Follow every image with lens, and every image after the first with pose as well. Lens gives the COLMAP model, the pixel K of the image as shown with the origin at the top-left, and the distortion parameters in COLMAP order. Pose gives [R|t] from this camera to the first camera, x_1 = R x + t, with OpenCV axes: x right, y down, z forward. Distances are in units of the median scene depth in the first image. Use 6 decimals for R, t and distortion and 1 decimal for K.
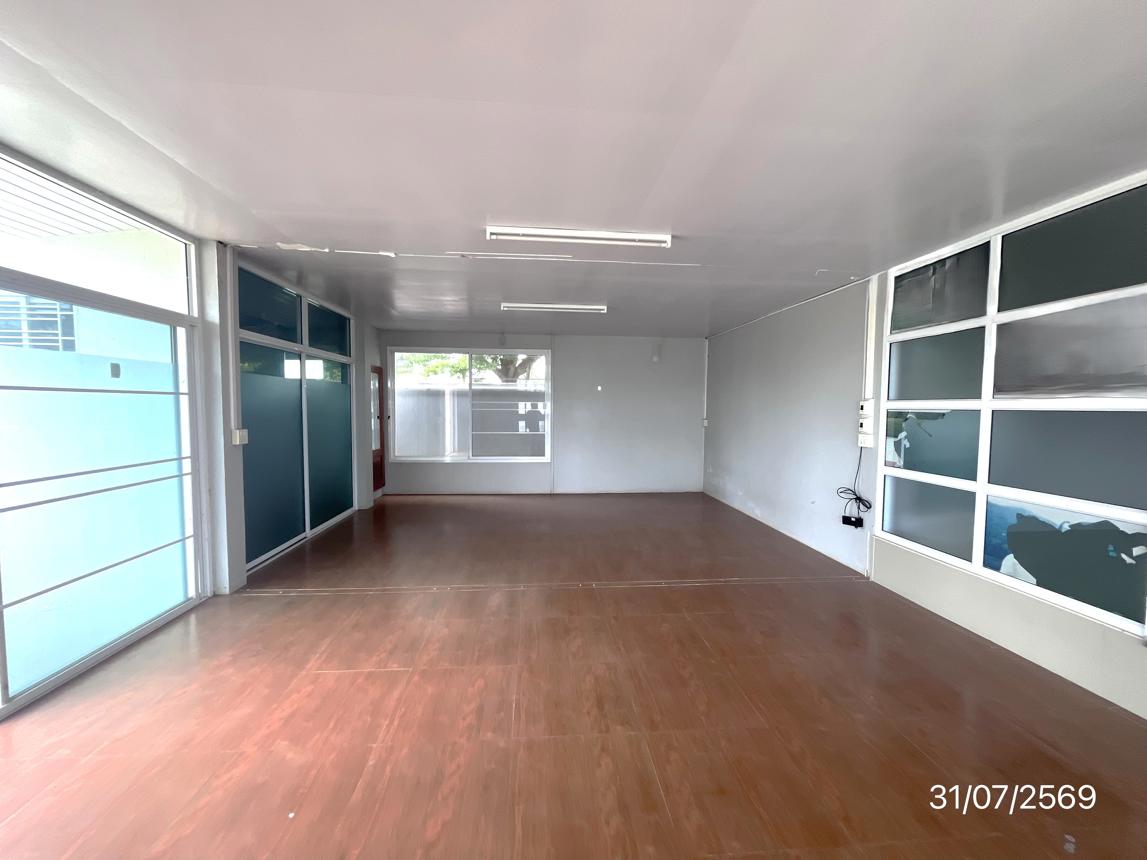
lens RADIAL K [[462.0, 0, 574.0], [0, 462.0, 432.6], [0, 0, 1]] dist [-0.004283, -0.000232]
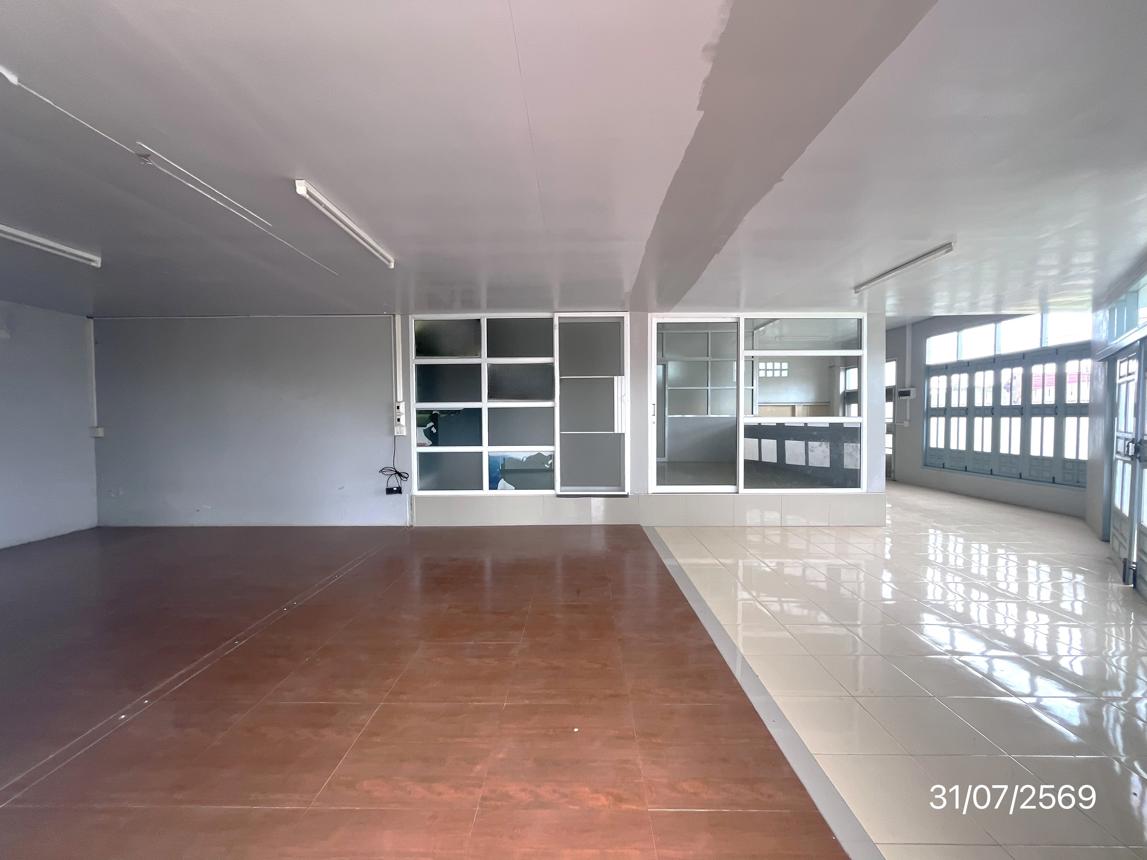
lens RADIAL K [[462.0, 0, 569.6], [0, 462.0, 431.9], [0, 0, 1]] dist [-0.004283, -0.000232]
pose [[0.098889, -0.040506, 0.994274, -0.781152], [0.066158, 0.997228, 0.034046, 0.006990], [-0.992897, 0.062412, 0.101295, 0.370738]]
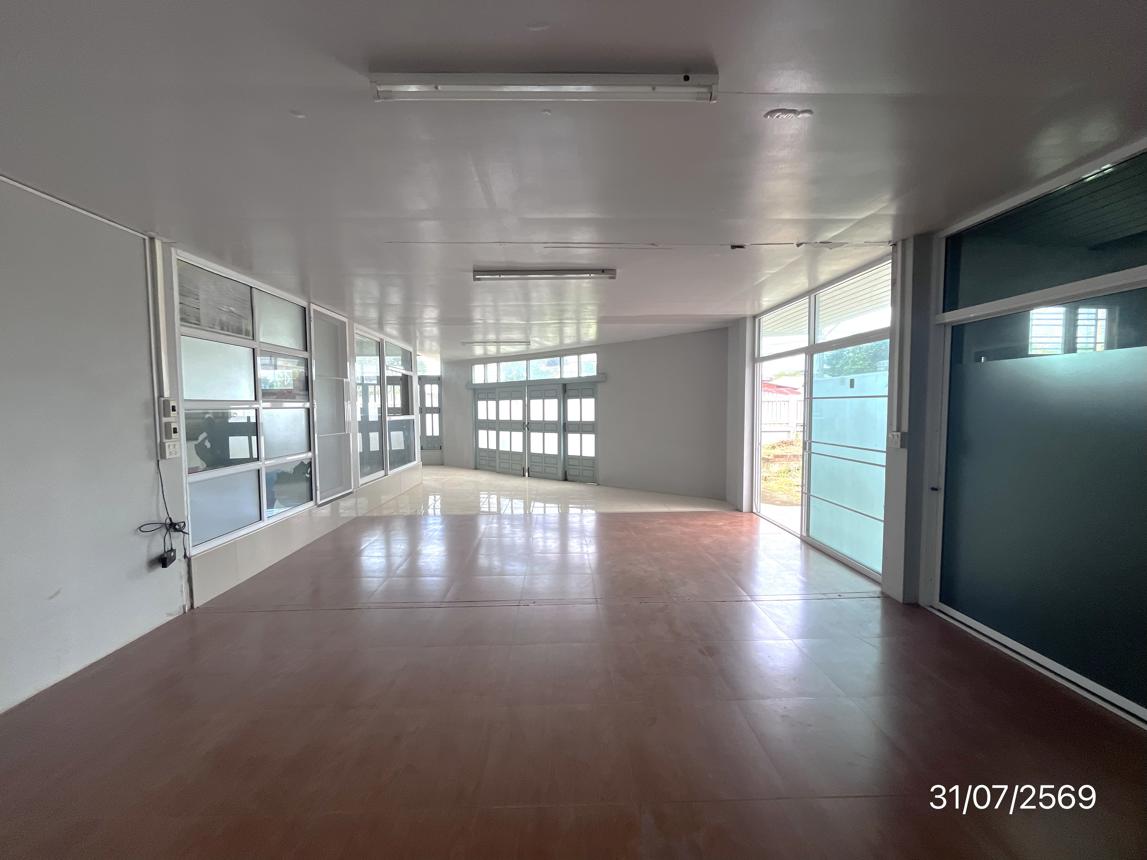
lens RADIAL K [[462.0, 0, 573.0], [0, 462.0, 433.5], [0, 0, 1]] dist [-0.004283, -0.000232]
pose [[-0.998258, -0.004808, 0.058804, -0.116022], [0.002142, 0.993064, 0.117554, -0.111061], [-0.058962, 0.117475, -0.991324, 1.883383]]
